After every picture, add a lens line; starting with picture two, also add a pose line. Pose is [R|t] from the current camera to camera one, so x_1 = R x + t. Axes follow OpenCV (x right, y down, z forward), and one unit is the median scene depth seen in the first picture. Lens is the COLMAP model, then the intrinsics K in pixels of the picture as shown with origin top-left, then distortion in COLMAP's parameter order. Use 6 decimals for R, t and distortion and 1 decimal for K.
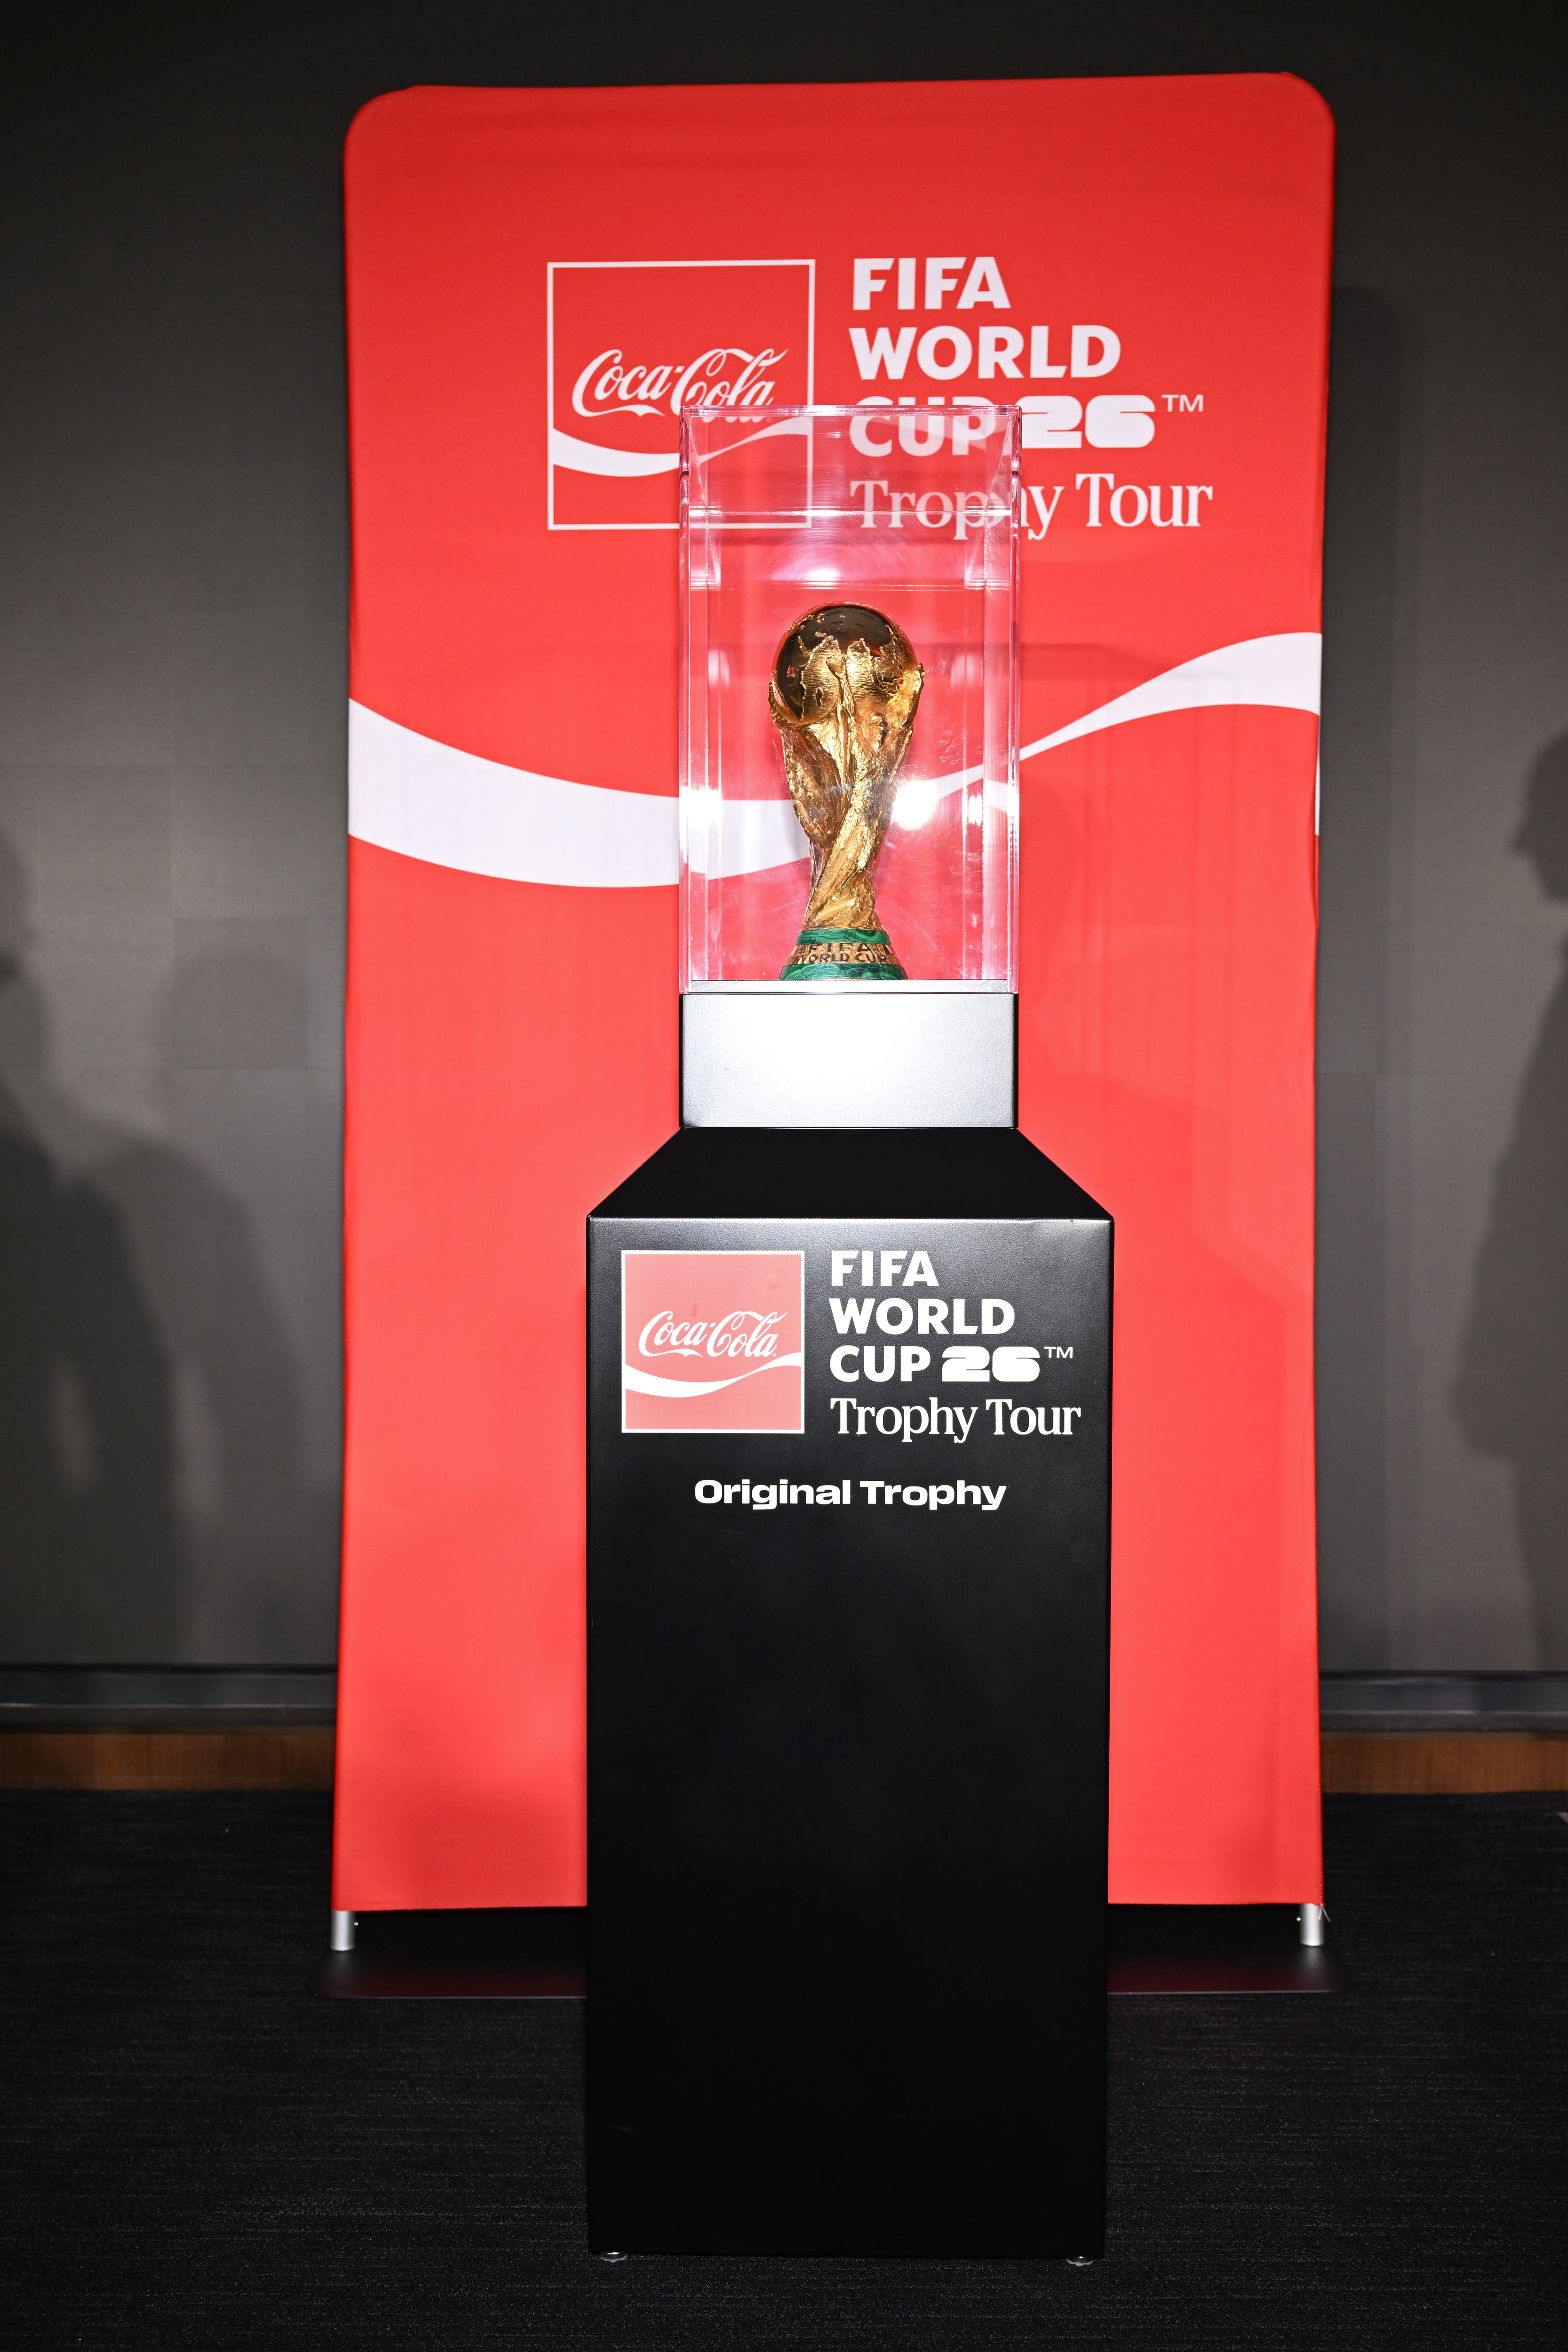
lens RADIAL K [[1951.0, 0, 761.4], [0, 1951.0, 1223.4], [0, 0, 1]] dist [-0.004579, 0.007610]
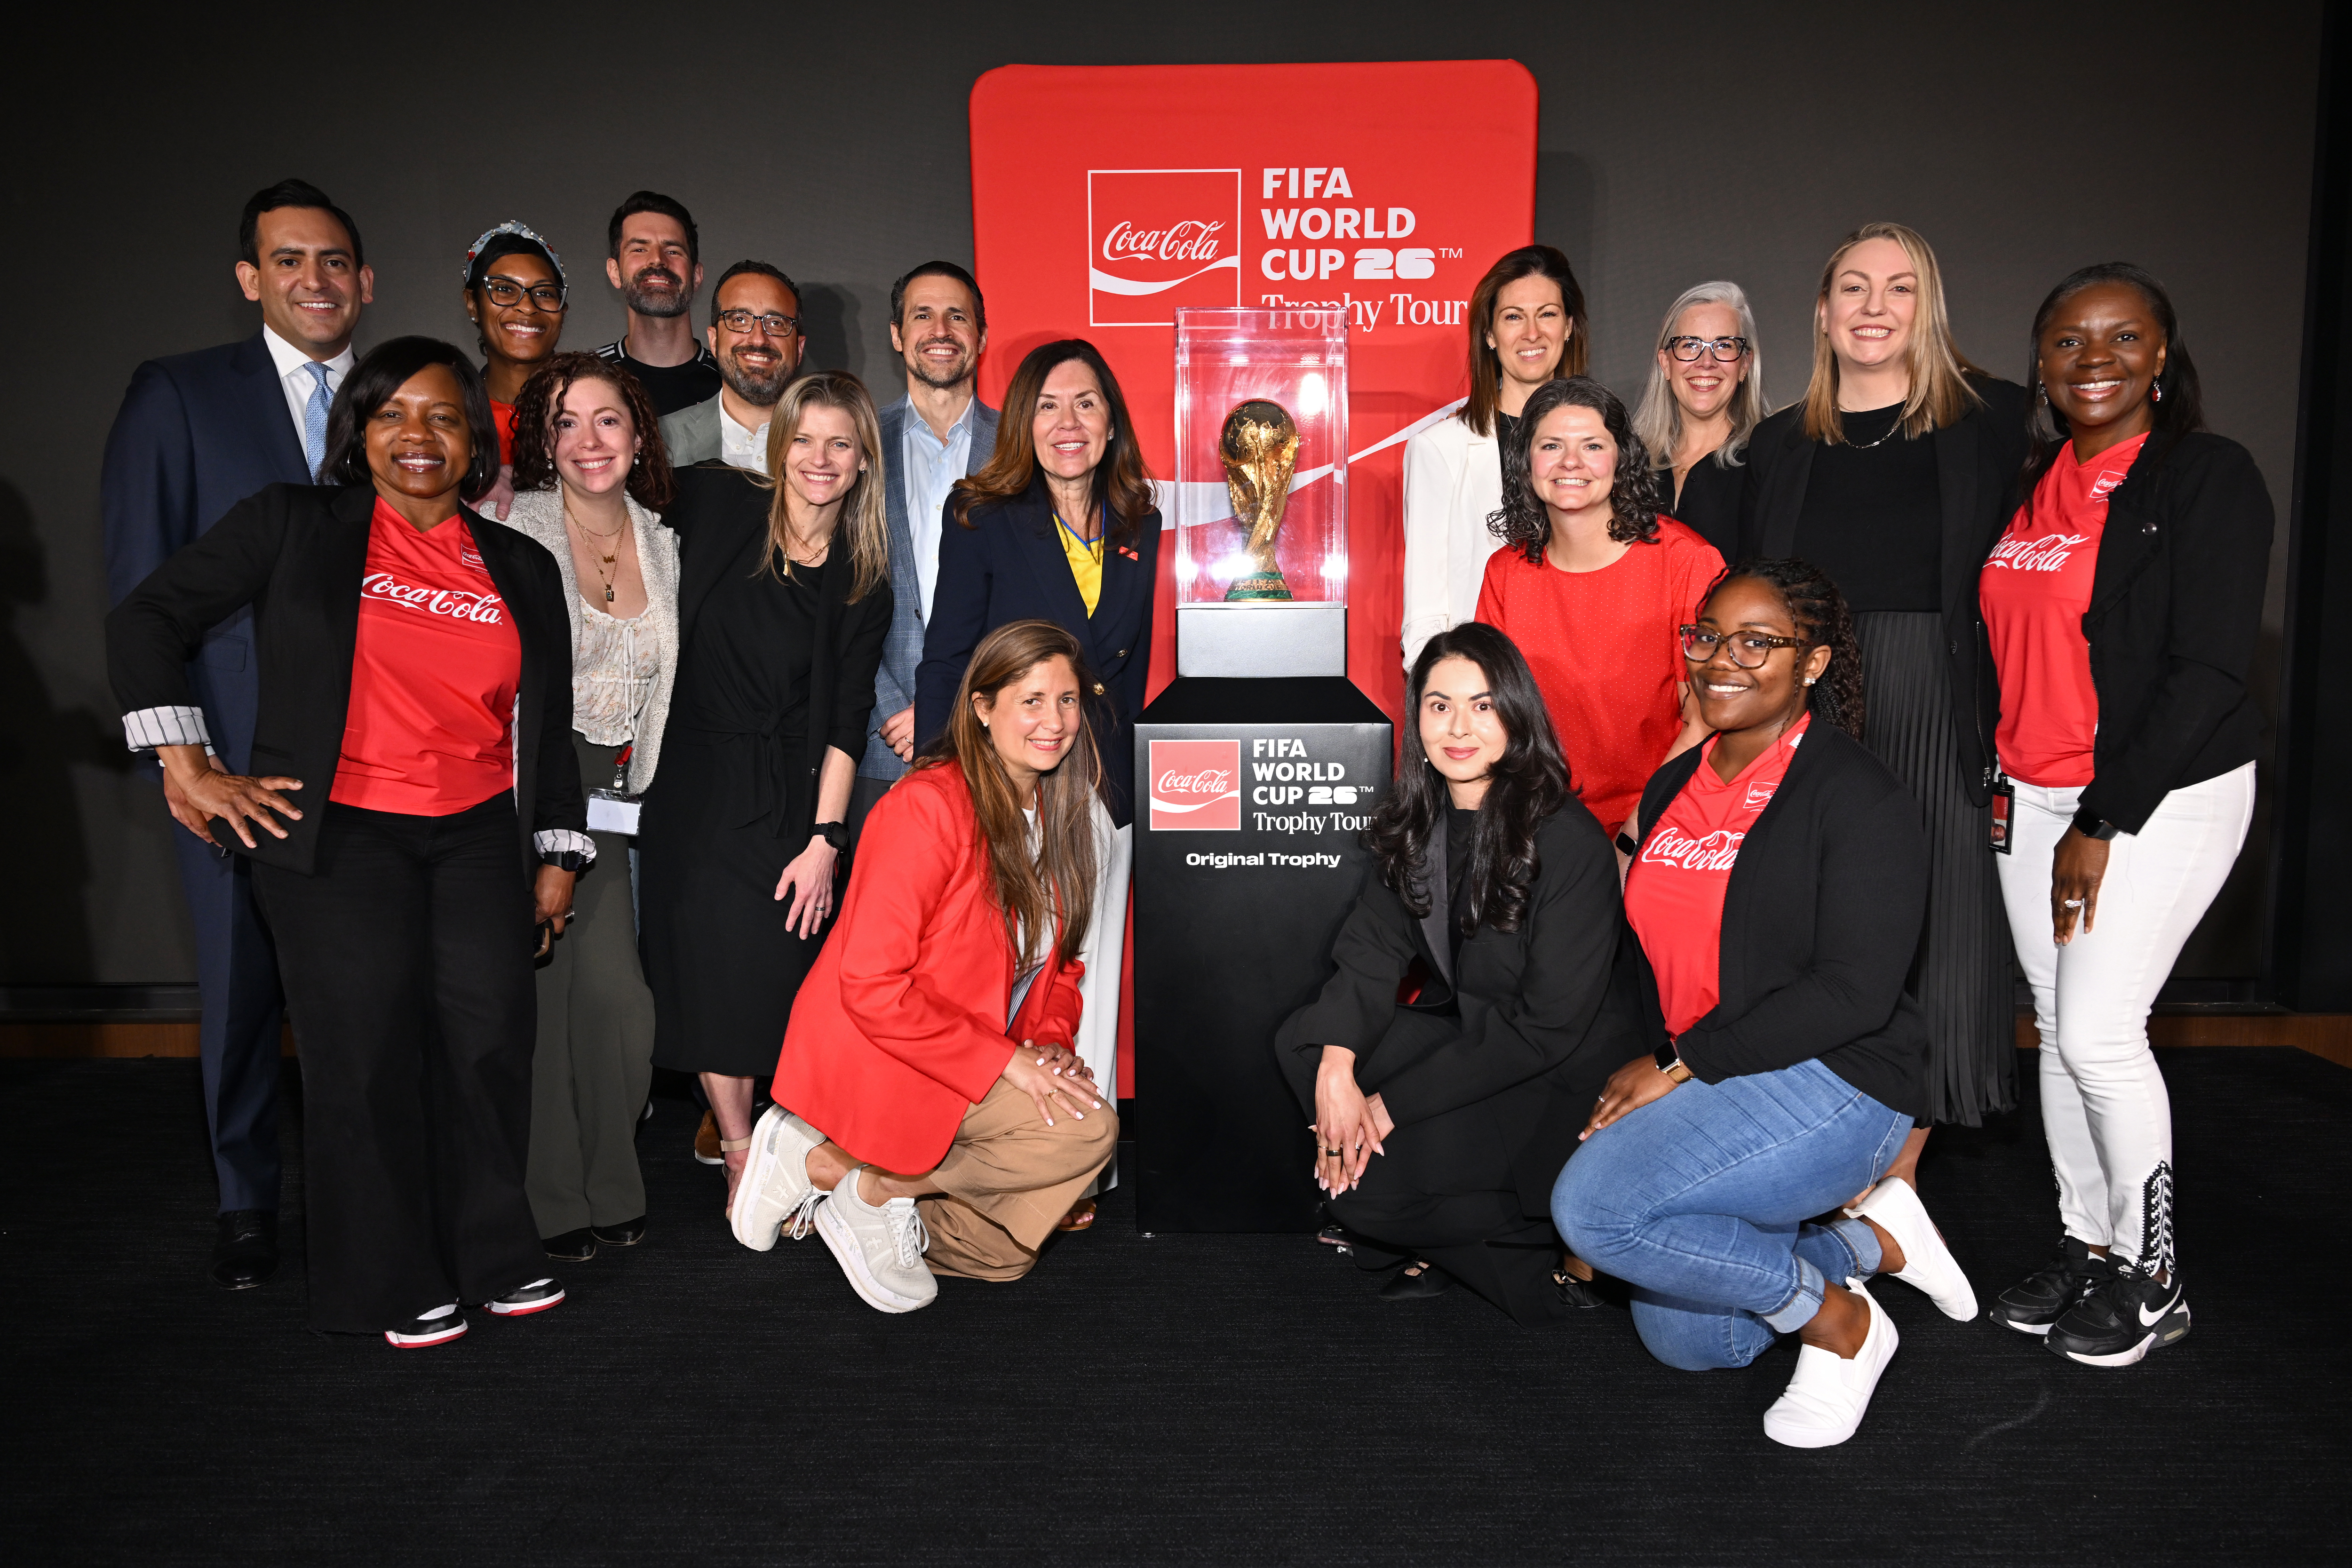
lens RADIAL K [[1578.4, 0, 1218.3], [0, 1578.4, 810.1], [0, 0, 1]] dist [-0.000684, 0.000343]
pose [[0.999861, -0.006619, 0.015280, -0.025427], [0.005586, 0.997761, 0.066652, -0.021327], [-0.015687, -0.066558, 0.997659, -0.613656]]
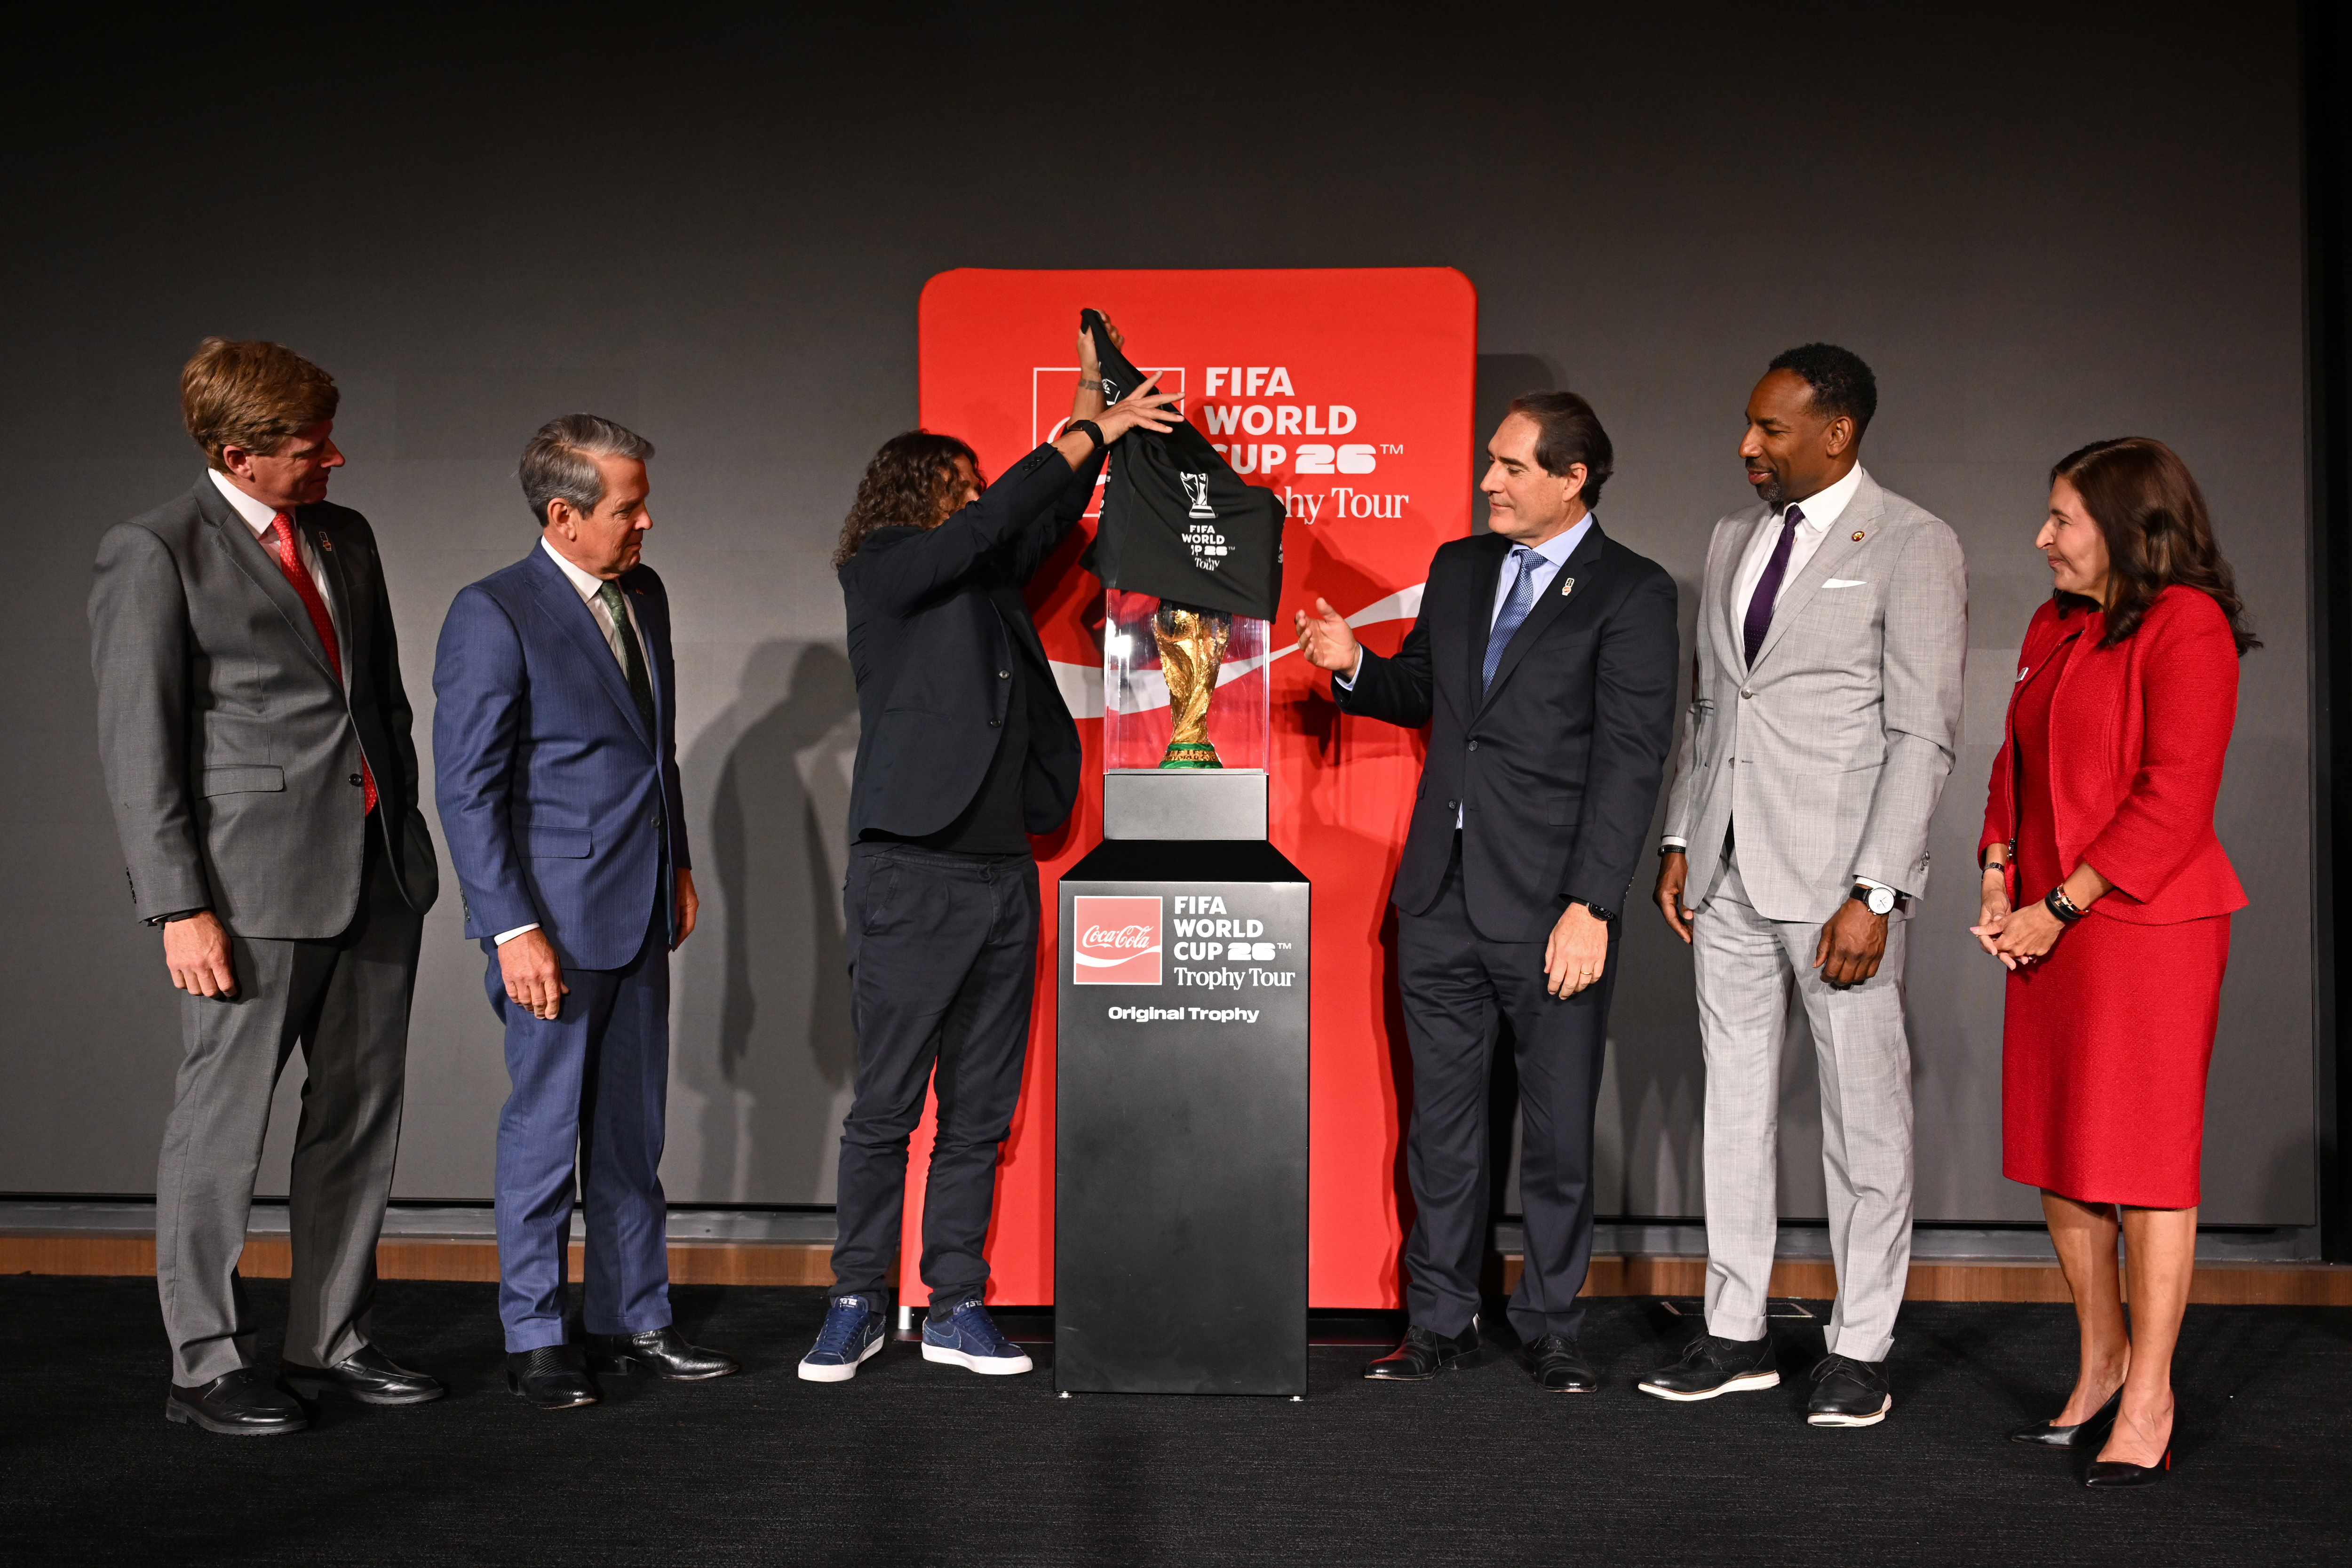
lens RADIAL K [[2140.9, 0, 1185.7], [0, 2140.9, 929.7], [0, 0, 1]] dist [0.001928, 0.003867]
pose [[0.999960, 0.006780, -0.005763, 0.058877], [-0.007122, 0.998070, -0.061687, 0.185935], [0.005333, 0.061725, 0.998079, -1.248451]]
